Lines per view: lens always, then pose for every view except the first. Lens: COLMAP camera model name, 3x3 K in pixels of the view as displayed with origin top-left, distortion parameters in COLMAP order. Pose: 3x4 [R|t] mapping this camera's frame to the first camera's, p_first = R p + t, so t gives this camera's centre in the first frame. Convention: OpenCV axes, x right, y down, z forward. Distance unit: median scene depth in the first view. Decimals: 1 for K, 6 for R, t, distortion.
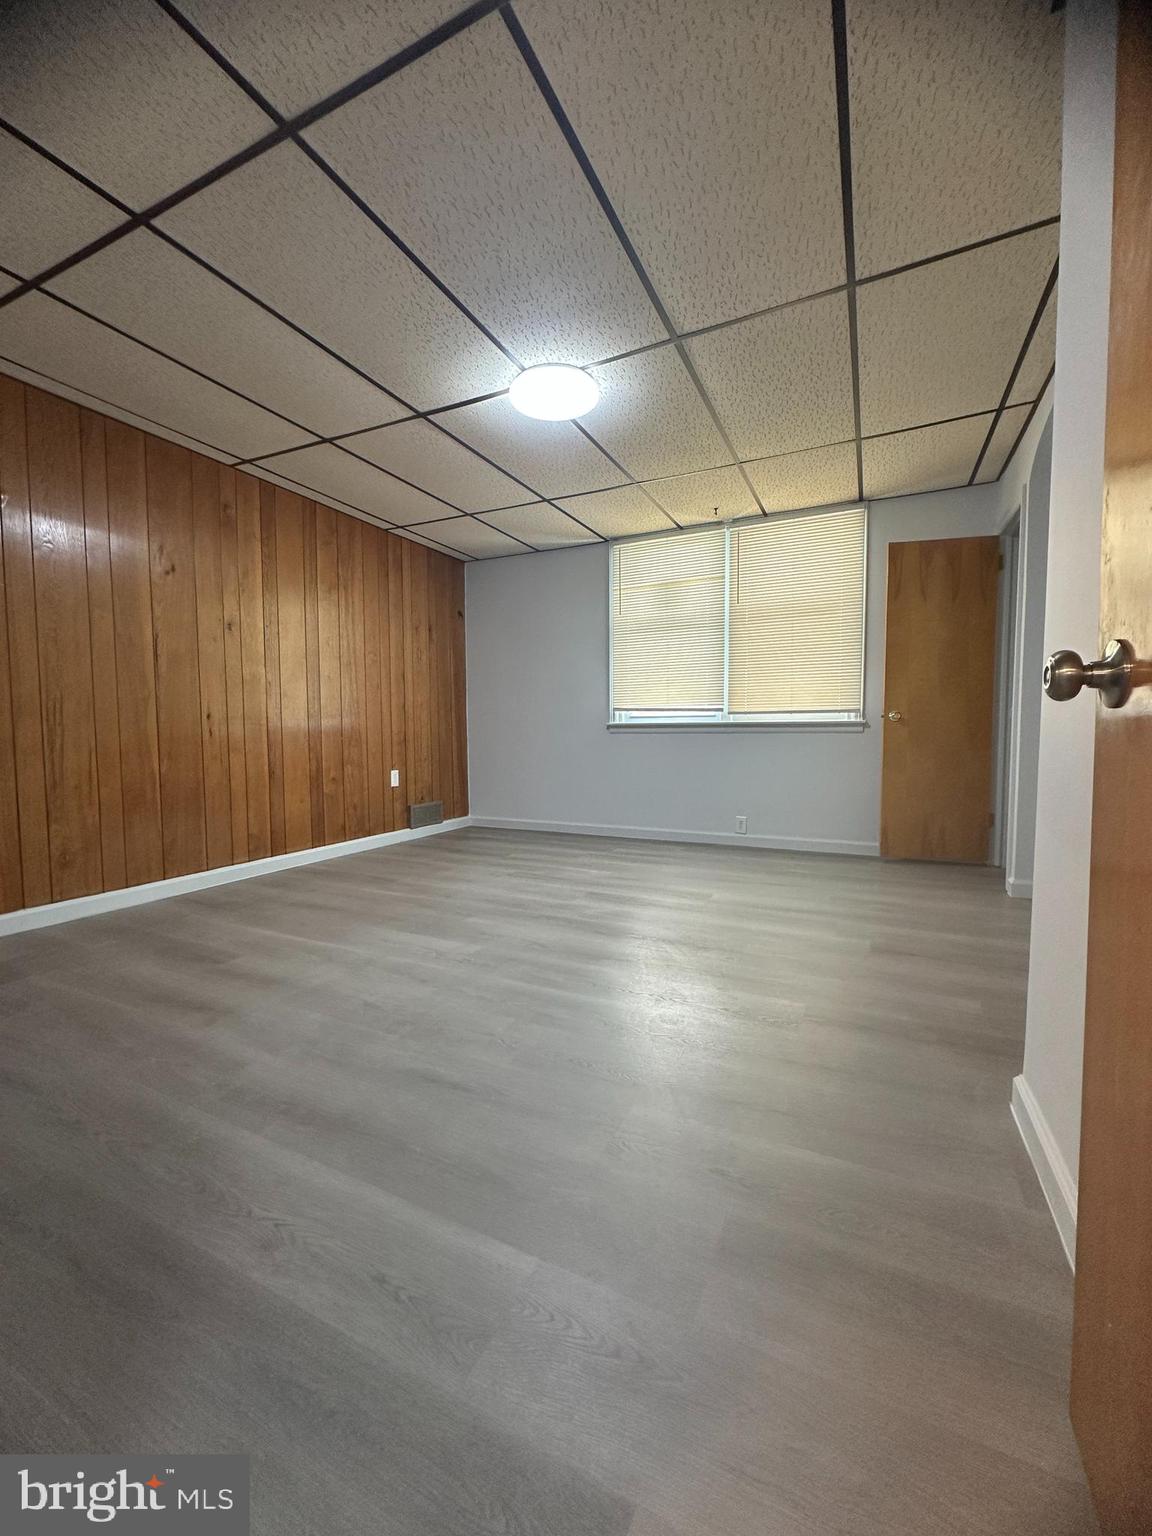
lens RADIAL K [[608.1, 0, 587.9], [0, 608.1, 762.8], [0, 0, 1]] dist [-0.004734, -0.000167]
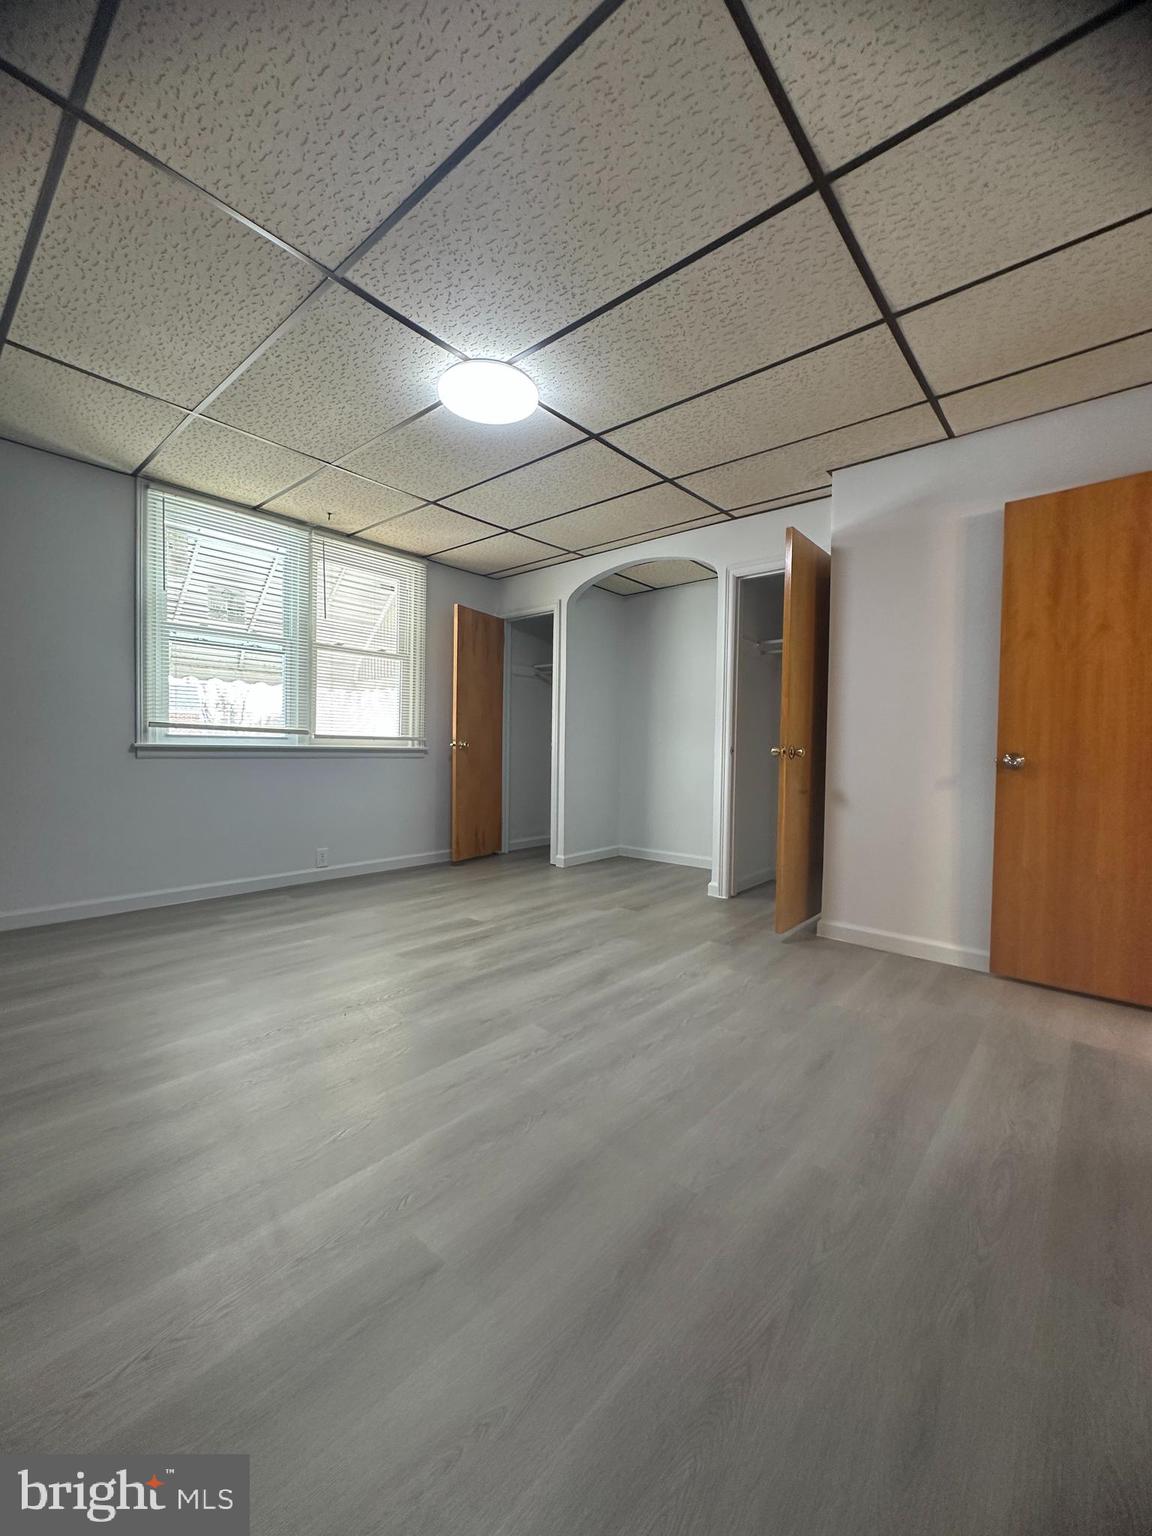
lens RADIAL K [[608.1, 0, 570.7], [0, 608.1, 762.6], [0, 0, 1]] dist [-0.004734, -0.000167]
pose [[0.274982, -0.012930, 0.961362, -0.761171], [0.031662, 0.999489, 0.004387, -0.050456], [-0.960928, 0.029232, 0.275251, 0.553178]]
